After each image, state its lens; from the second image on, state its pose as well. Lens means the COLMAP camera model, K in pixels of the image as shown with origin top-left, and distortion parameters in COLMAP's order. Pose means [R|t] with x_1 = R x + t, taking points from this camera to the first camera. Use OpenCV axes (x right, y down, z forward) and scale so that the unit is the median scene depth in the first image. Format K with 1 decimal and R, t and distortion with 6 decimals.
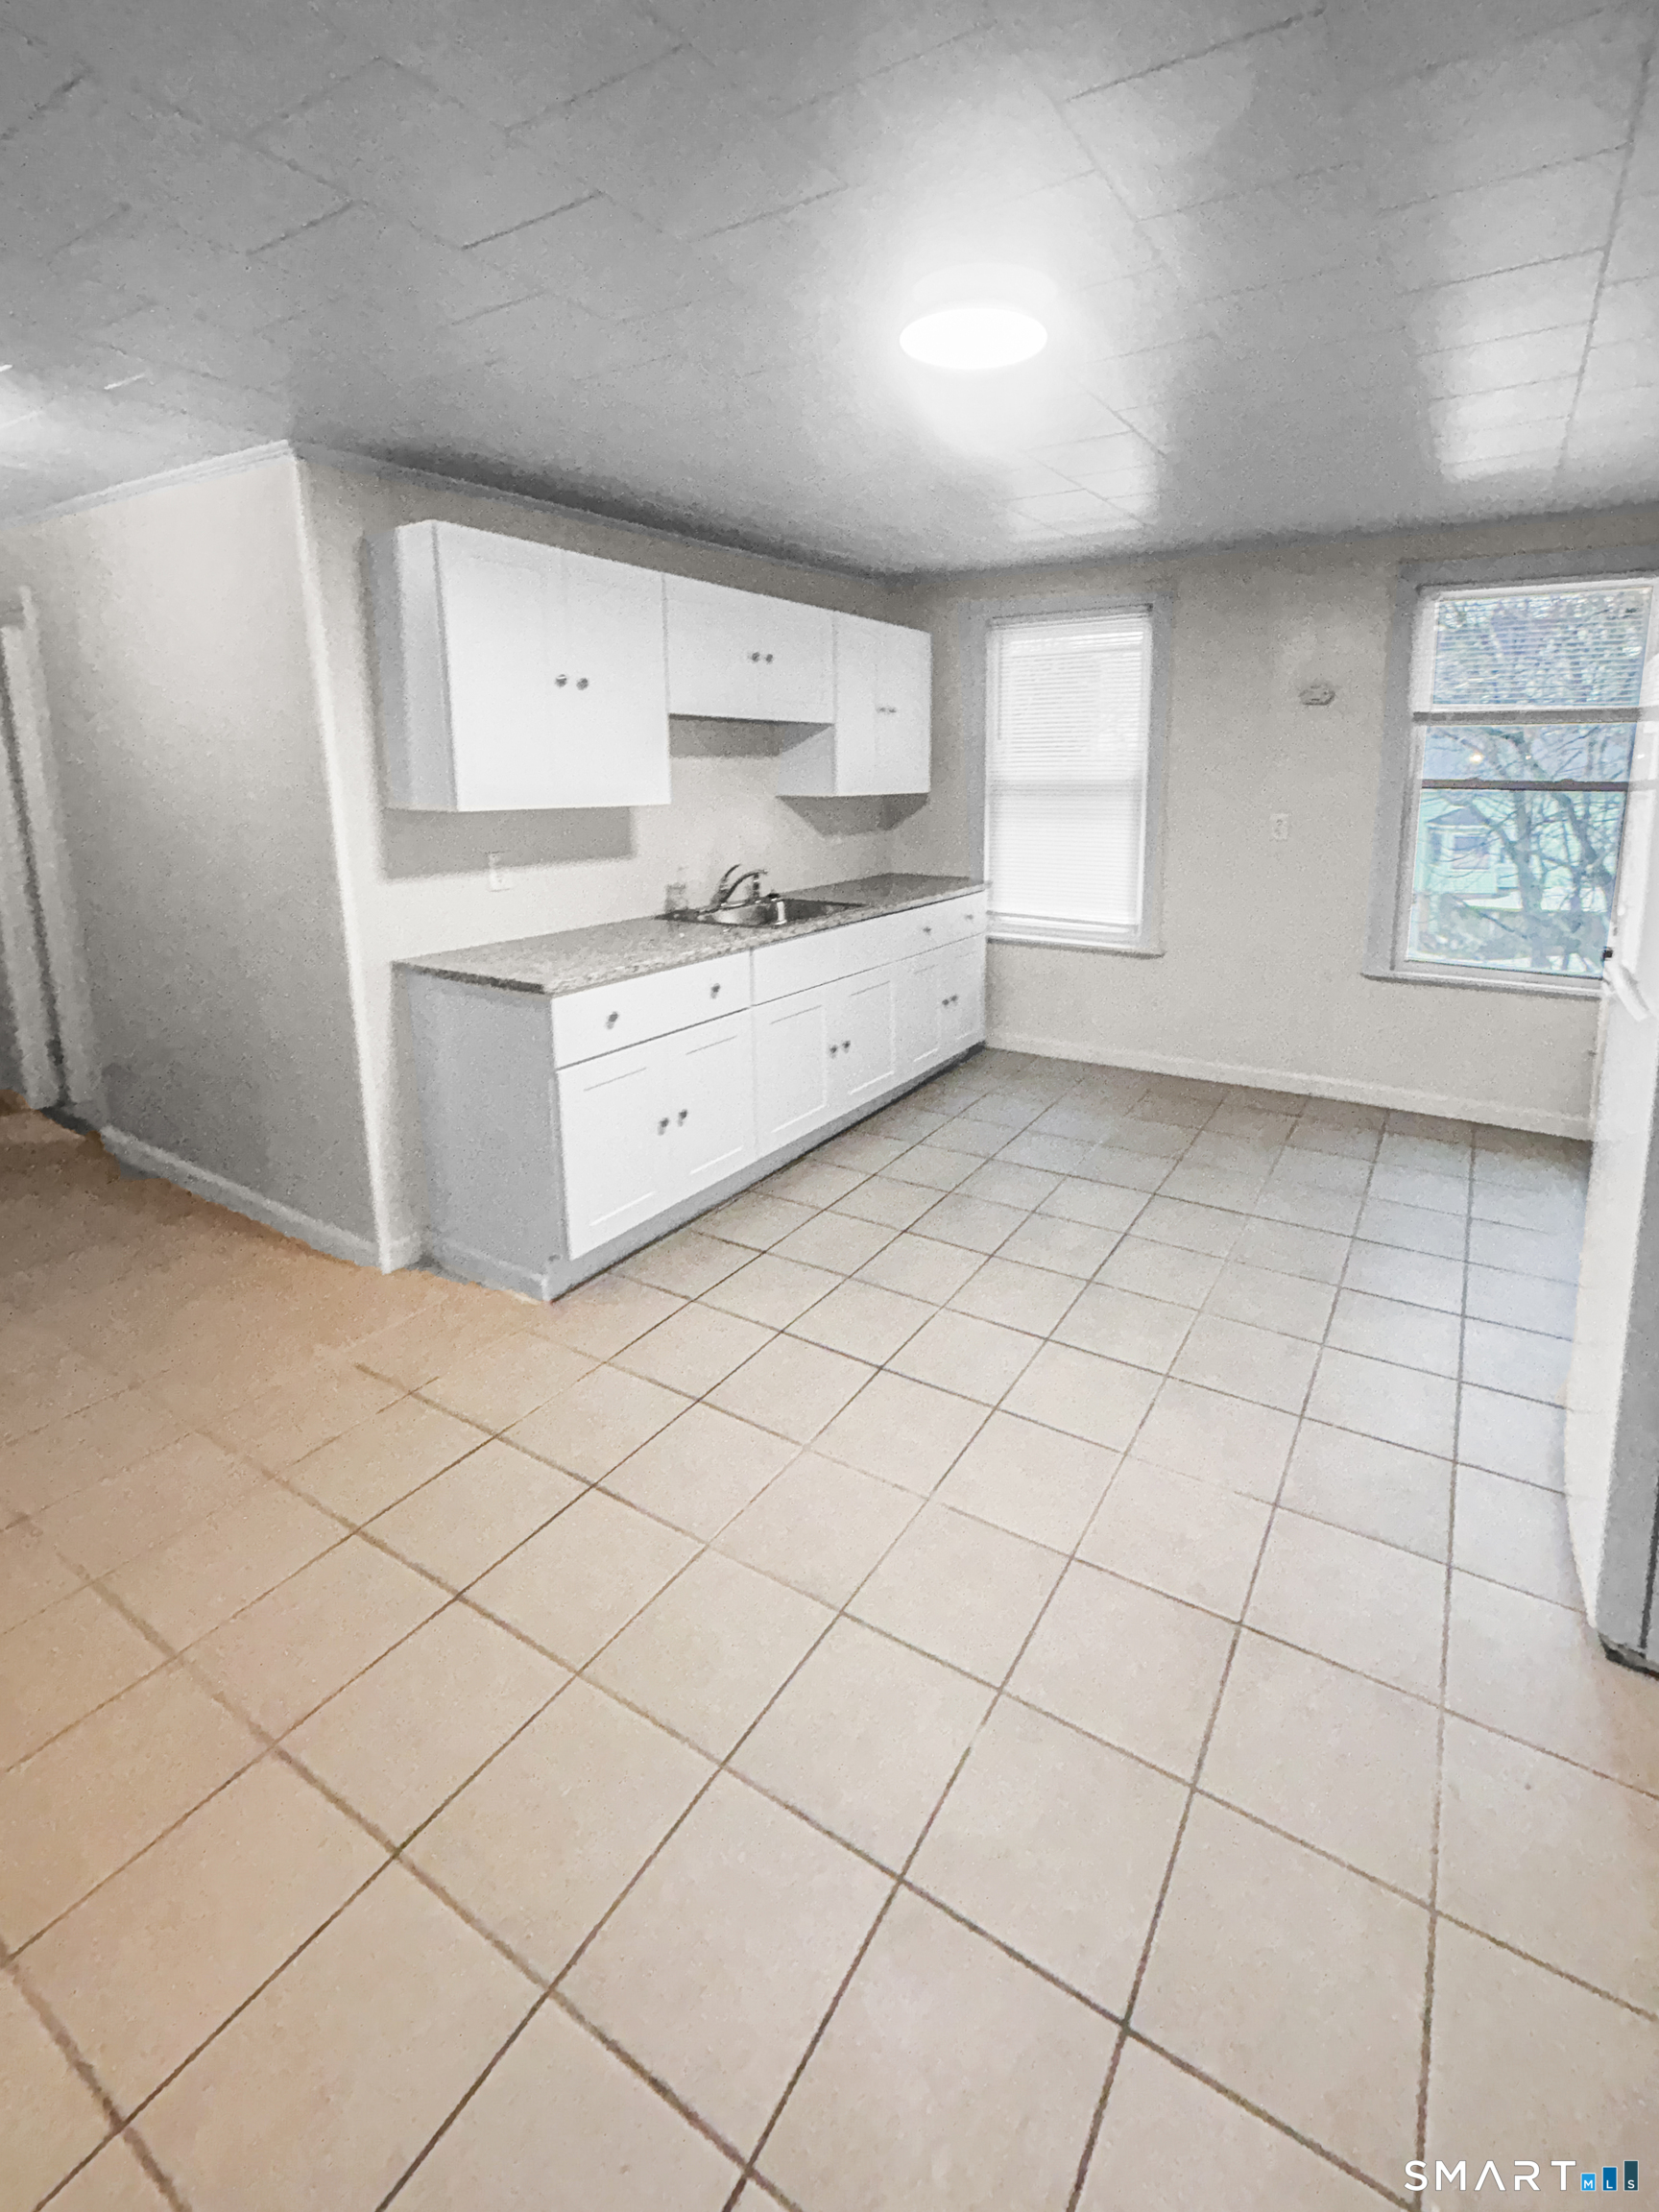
lens RADIAL K [[863.9, 0, 862.2], [0, 863.9, 1094.0], [0, 0, 1]] dist [-0.000079, 0.000145]
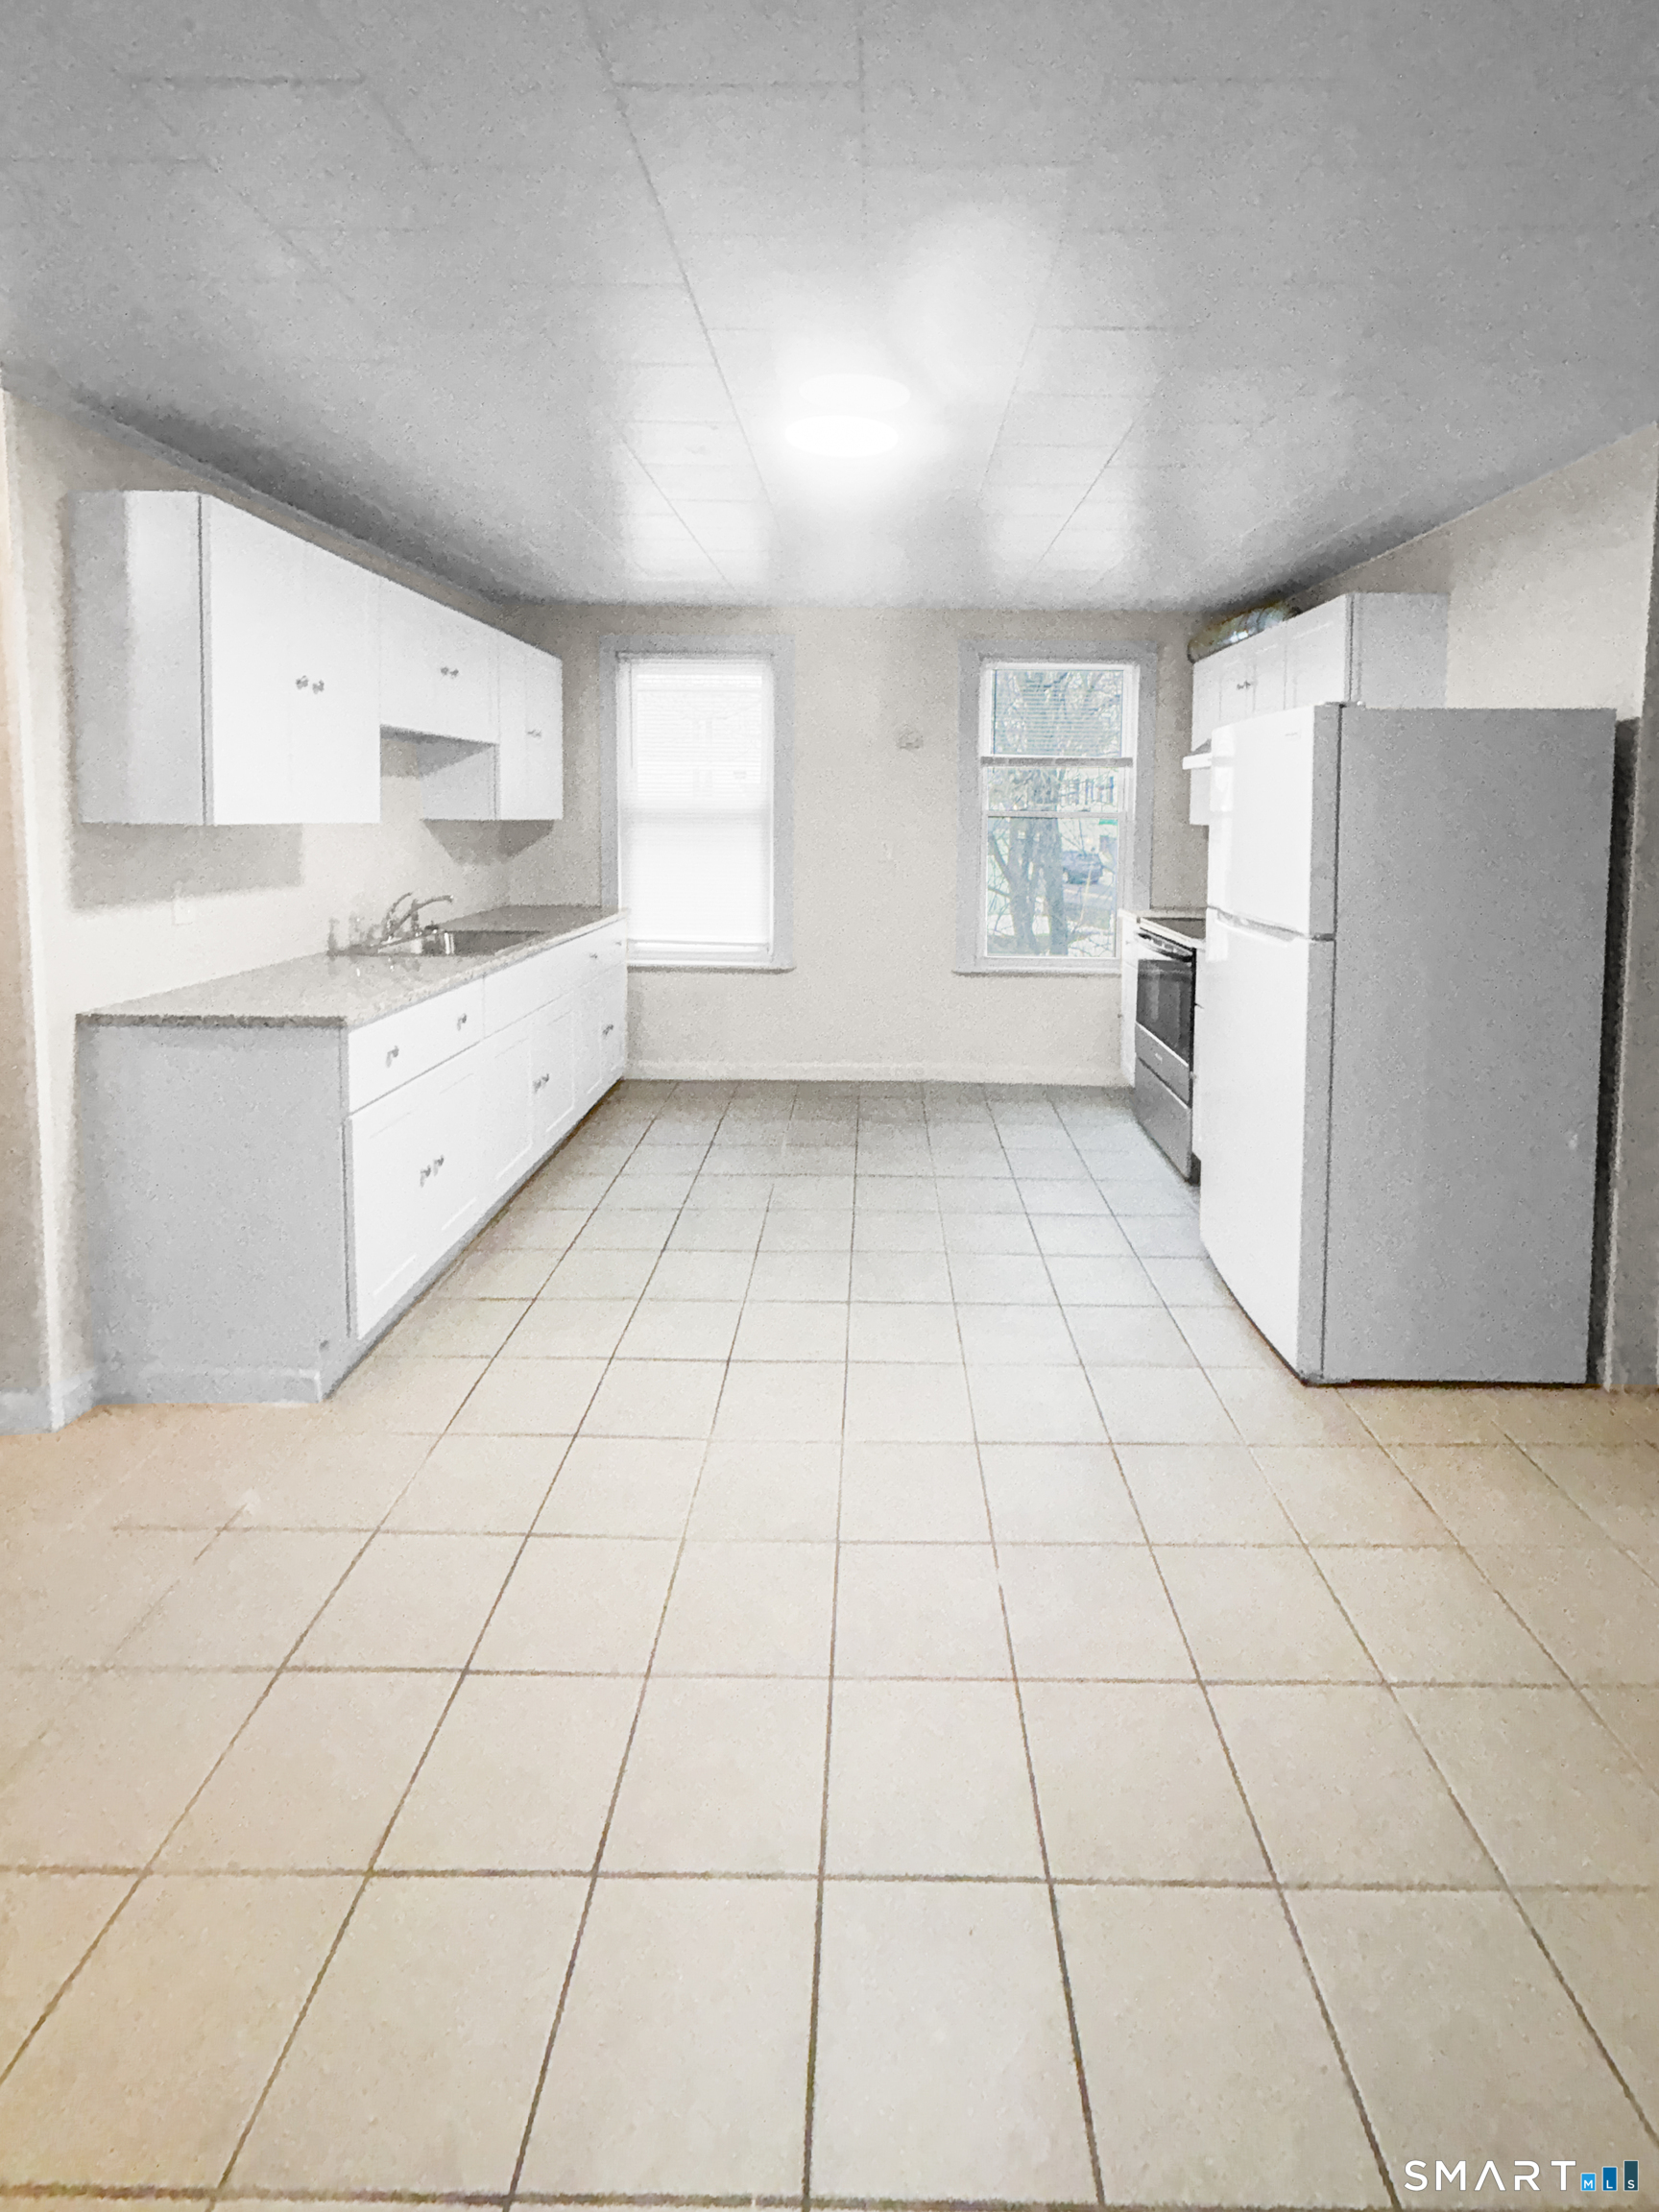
lens RADIAL K [[907.9, 0, 829.7], [0, 907.9, 1088.2], [0, 0, 1]] dist [0.001953, 0.000191]
pose [[0.882582, -0.126108, 0.452930, -0.230823], [0.152040, 0.988148, -0.021138, 0.027277], [-0.444896, 0.087519, 0.891296, -0.032465]]
